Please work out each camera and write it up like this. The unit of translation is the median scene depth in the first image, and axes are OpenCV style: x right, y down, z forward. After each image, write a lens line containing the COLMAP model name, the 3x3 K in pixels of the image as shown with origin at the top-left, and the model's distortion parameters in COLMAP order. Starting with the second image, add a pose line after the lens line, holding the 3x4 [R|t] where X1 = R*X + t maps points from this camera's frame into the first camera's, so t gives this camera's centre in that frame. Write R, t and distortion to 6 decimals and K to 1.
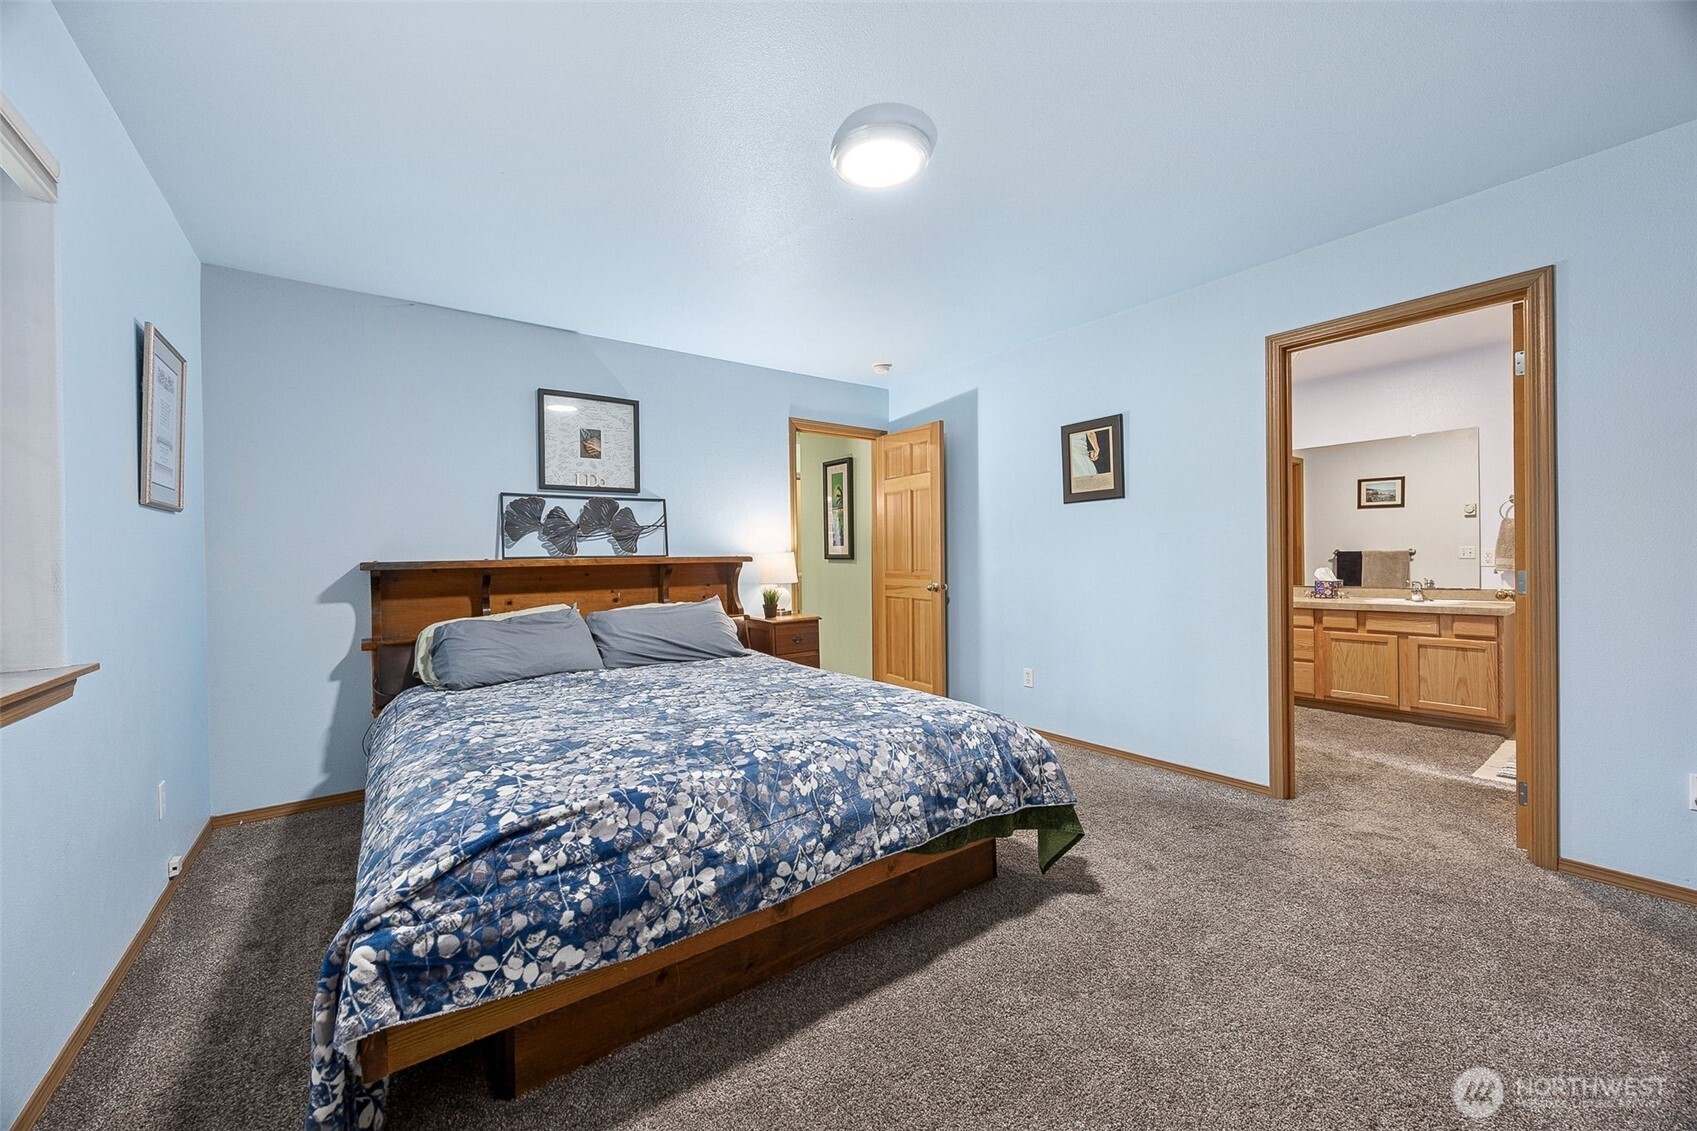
lens RADIAL K [[652.1, 0, 831.3], [0, 652.1, 556.7], [0, 0, 1]] dist [-0.009991, 0.000597]
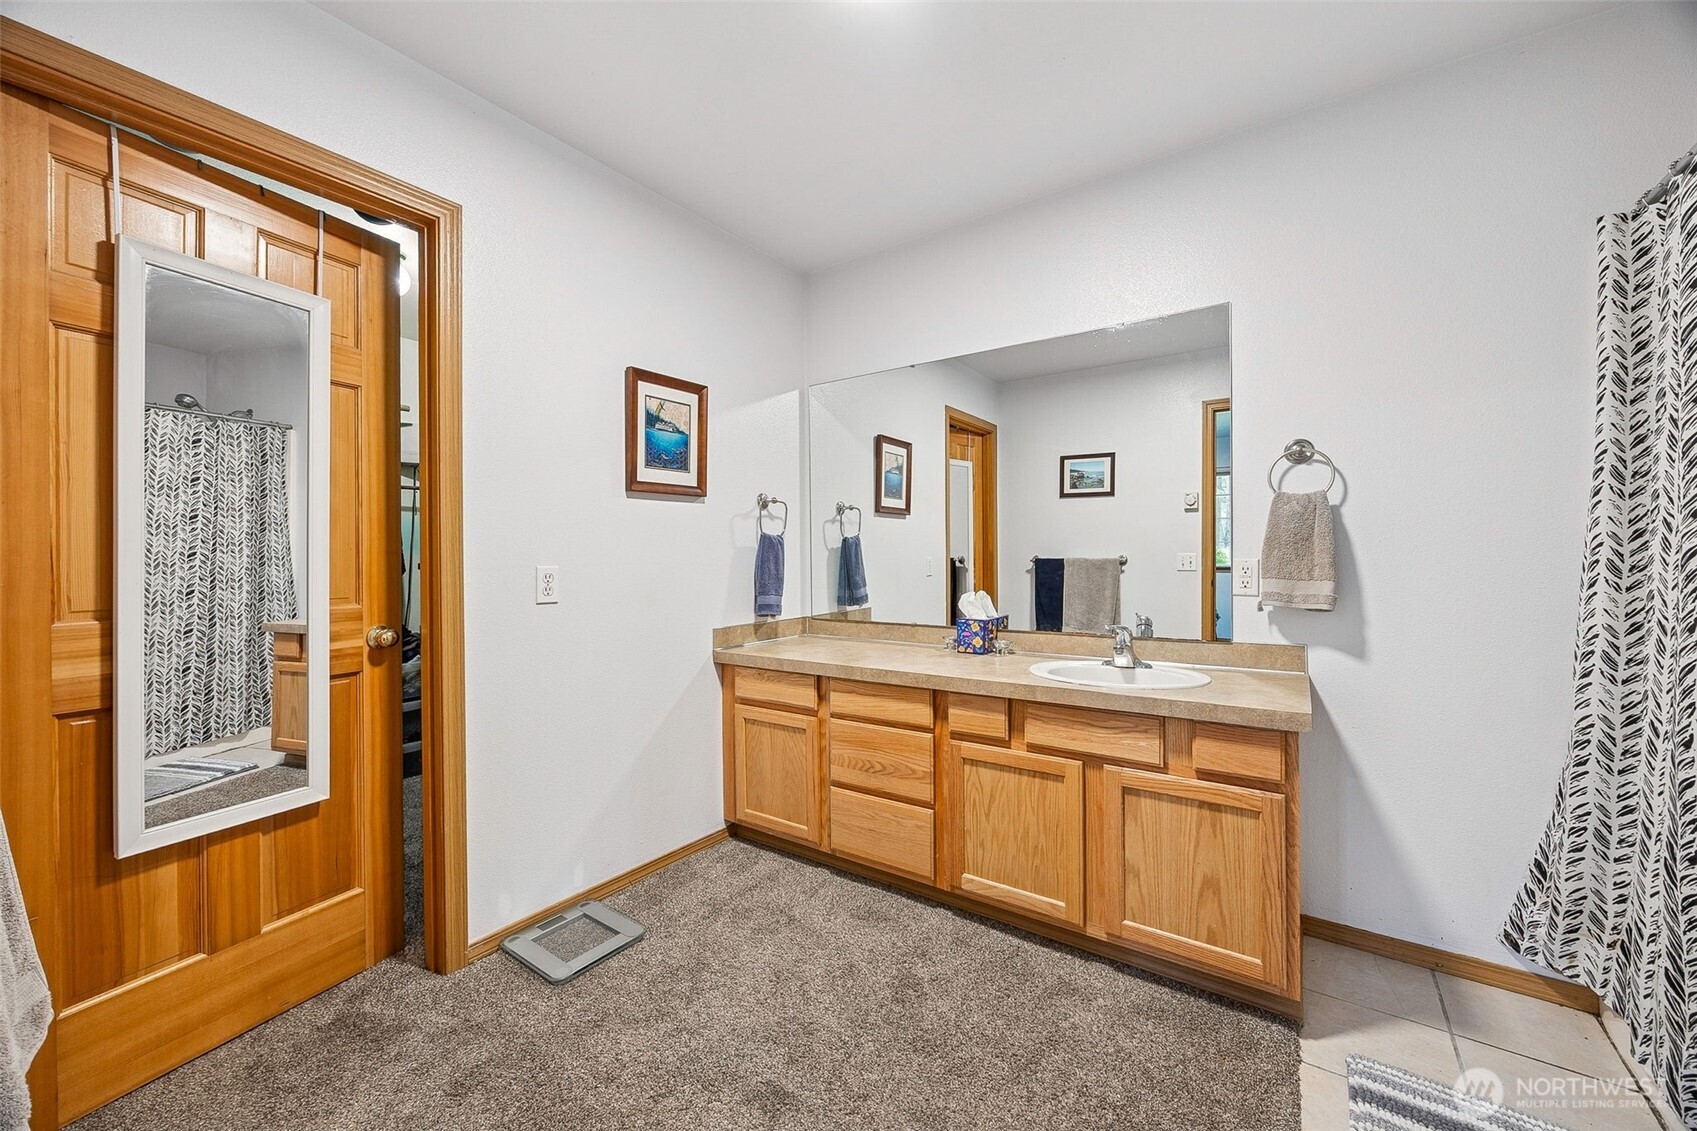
lens RADIAL K [[652.1, 0, 846.7], [0, 652.1, 556.4], [0, 0, 1]] dist [-0.009991, 0.000597]
pose [[0.948963, 0.008158, 0.315281, 0.564738], [-0.007077, 0.999965, -0.004573, -0.008783], [-0.315307, 0.002108, 0.948987, 0.614131]]
